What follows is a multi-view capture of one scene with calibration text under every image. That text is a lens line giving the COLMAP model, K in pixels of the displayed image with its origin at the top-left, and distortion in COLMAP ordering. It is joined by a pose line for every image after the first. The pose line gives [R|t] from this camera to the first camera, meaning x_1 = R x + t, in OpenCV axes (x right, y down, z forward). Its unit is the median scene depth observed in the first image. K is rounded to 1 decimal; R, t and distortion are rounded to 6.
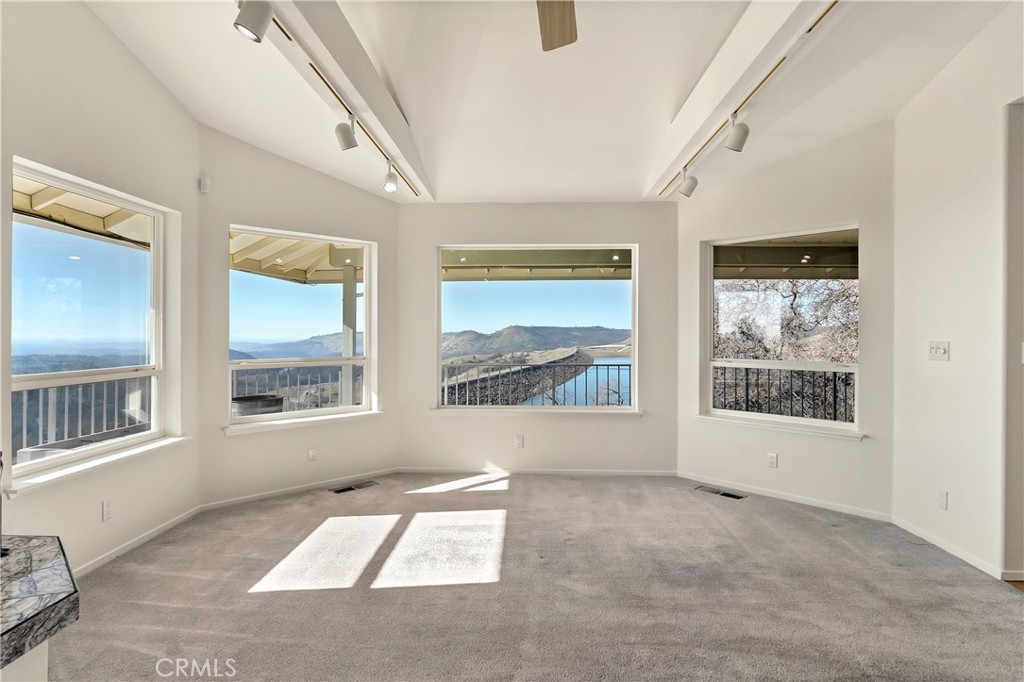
lens RADIAL K [[553.5, 0, 516.8], [0, 553.5, 334.4], [0, 0, 1]] dist [-0.002715, -0.002232]
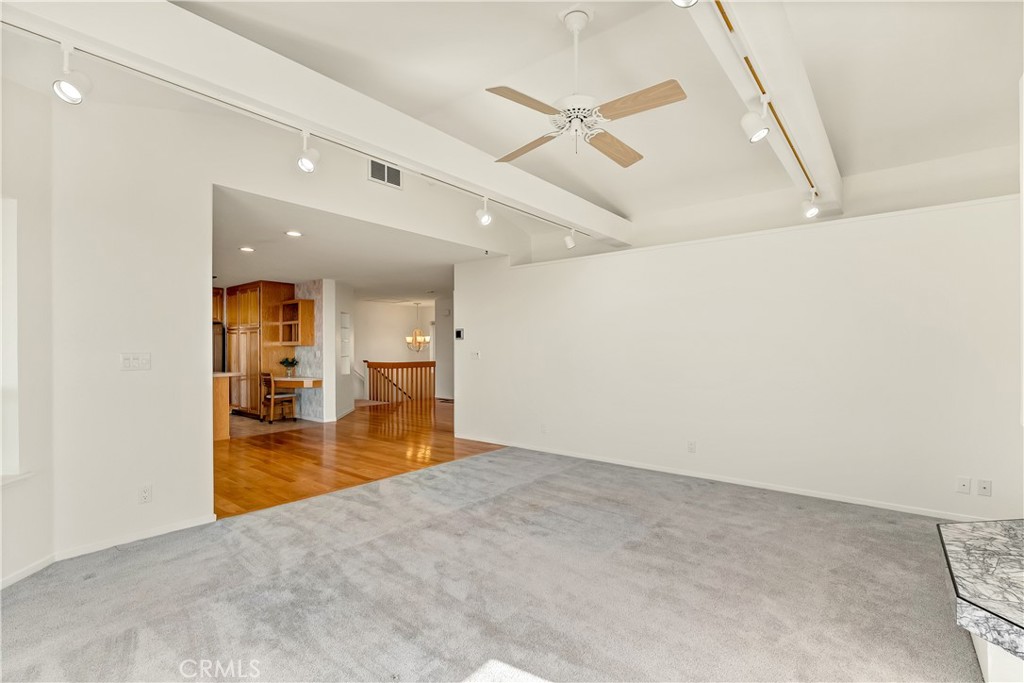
lens RADIAL K [[471.1, 0, 511.1], [0, 471.1, 348.1], [0, 0, 1]] dist [-0.015981, -0.000063]
pose [[-0.795231, -0.004170, 0.606292, -0.394908], [-0.000431, 0.999980, 0.006312, -0.003980], [-0.606306, 0.004758, -0.795217, 1.320714]]
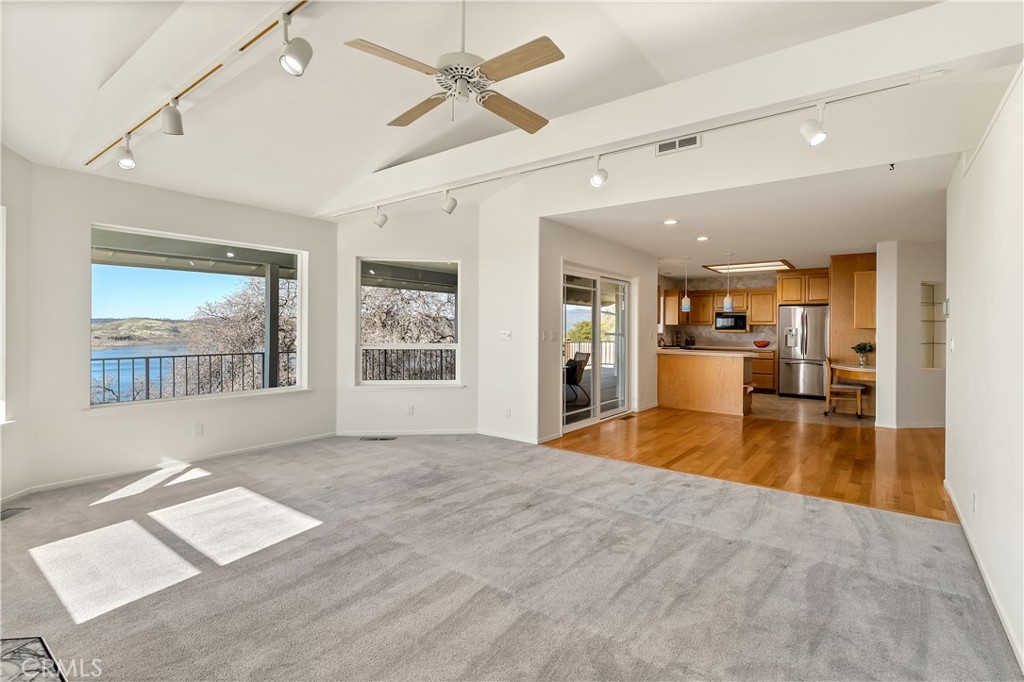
lens RADIAL K [[483.4, 0, 512.7], [0, 483.4, 333.6], [0, 0, 1]] dist [-0.006183, -0.000644]
pose [[0.581858, -0.010231, 0.813226, -0.584185], [-0.004362, 0.999867, 0.015701, -0.003264], [-0.813279, -0.012683, 0.581736, 0.012040]]
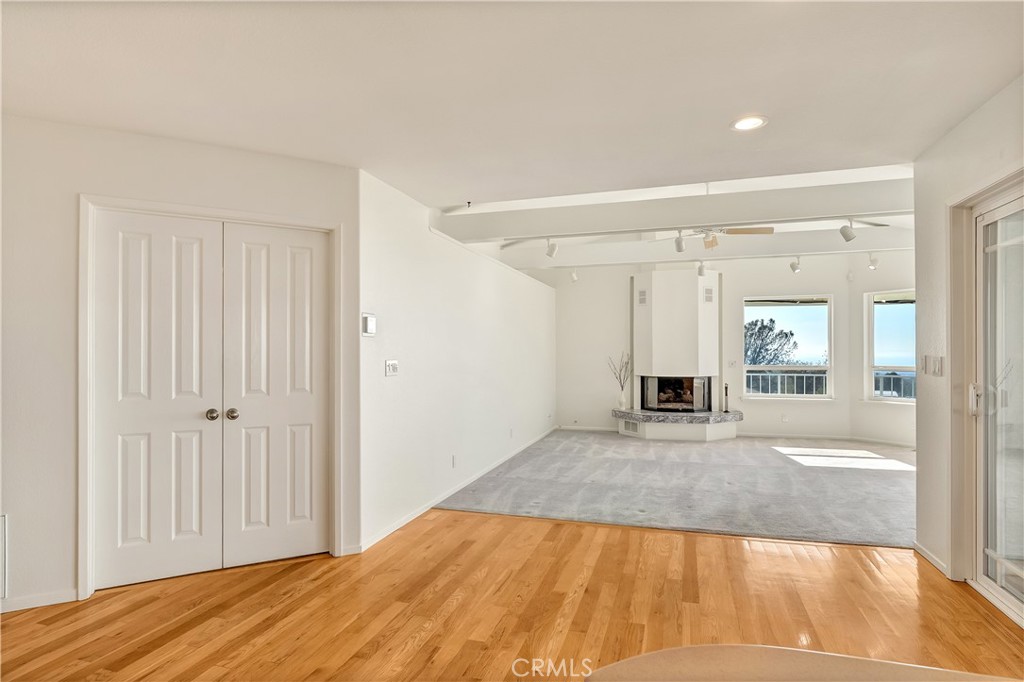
lens RADIAL K [[553.5, 0, 507.7], [0, 553.5, 351.5], [0, 0, 1]] dist [-0.002715, -0.002232]
pose [[-0.268167, -0.004593, -0.963361, 2.038611], [0.002842, 0.999981, -0.005559, 0.008244], [0.963368, -0.004228, -0.268149, 0.401548]]
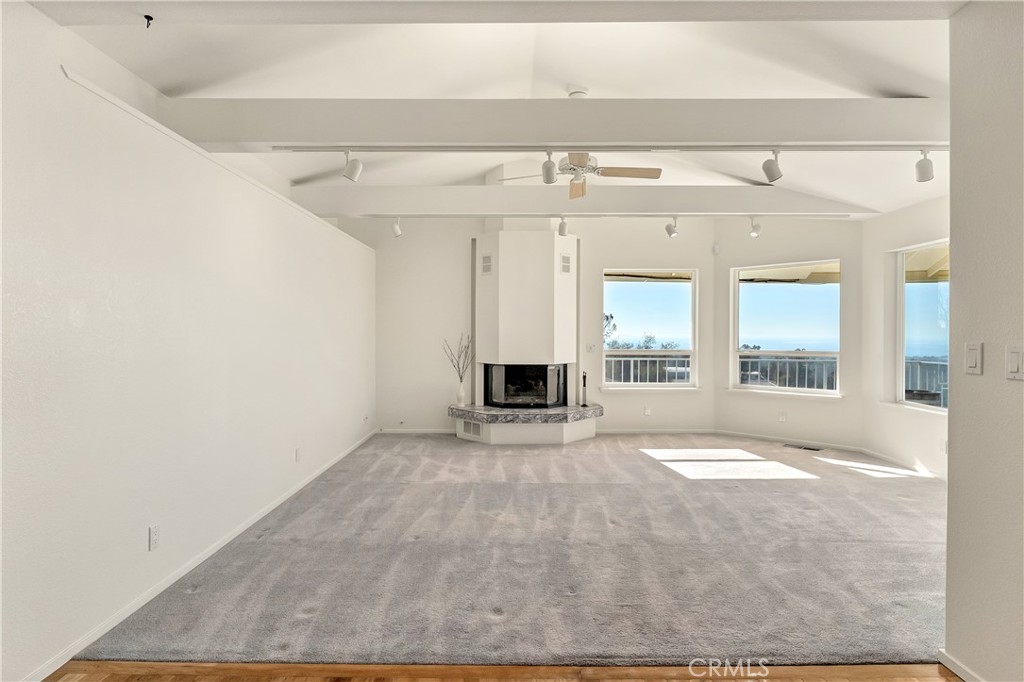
lens RADIAL K [[553.5, 0, 513.5], [0, 553.5, 341.6], [0, 0, 1]] dist [-0.002715, -0.002232]
pose [[0.029850, 0.011798, -0.999485, 1.430382], [-0.001028, 0.999930, 0.011772, 0.004209], [0.999554, 0.000676, 0.029860, 0.353677]]
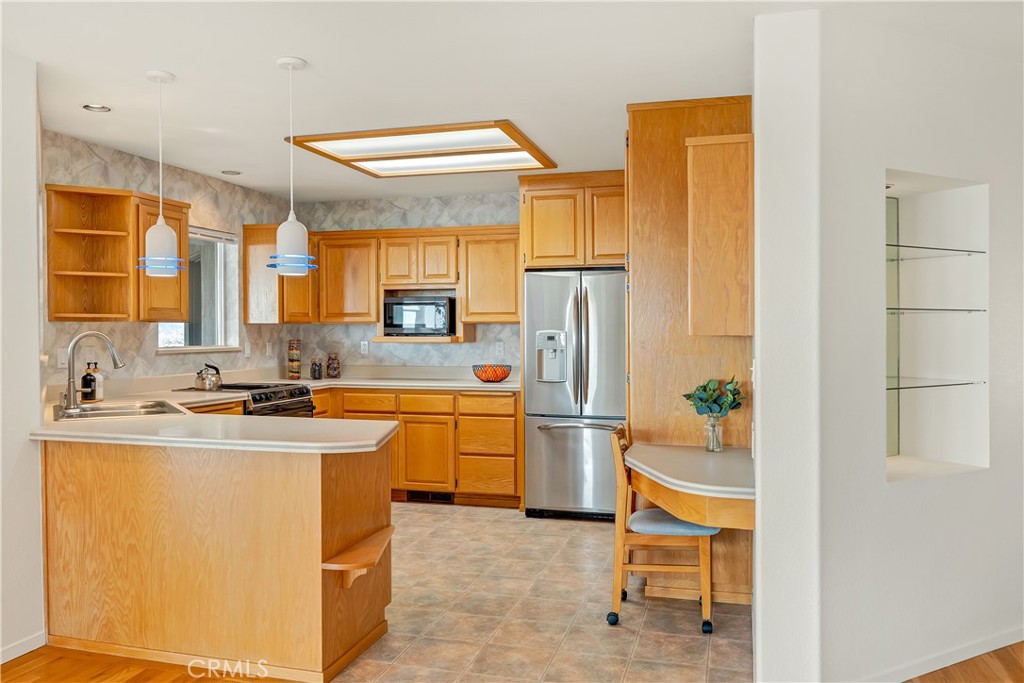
lens RADIAL K [[801.0, 0, 515.5], [0, 801.0, 342.3], [0, 0, 1]] dist [0.006155, 0.000630]
pose [[0.236839, -0.025356, 0.971218, 0.974544], [0.003076, 0.999674, 0.025349, -0.018387], [-0.971544, -0.003017, 0.236840, -0.003907]]
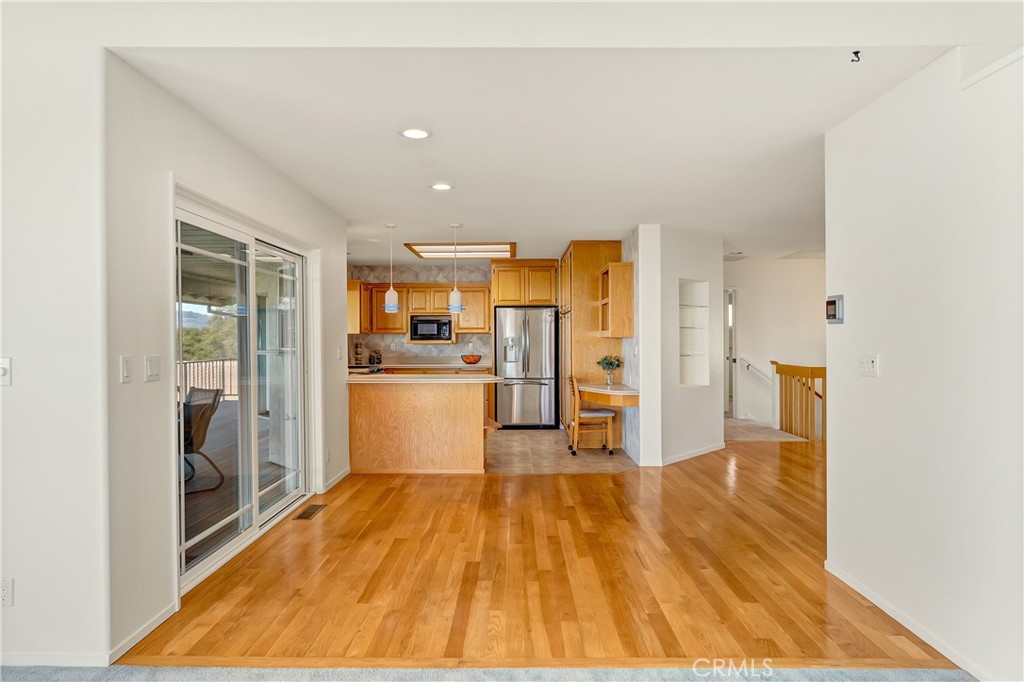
lens RADIAL K [[602.8, 0, 511.0], [0, 602.8, 339.6], [0, 0, 1]] dist [-0.005097, 0.001105]
pose [[-0.028411, -0.009749, 0.999549, 0.026230], [0.003801, 0.999944, 0.009861, -0.013566], [-0.999589, 0.004079, -0.028372, 0.405062]]
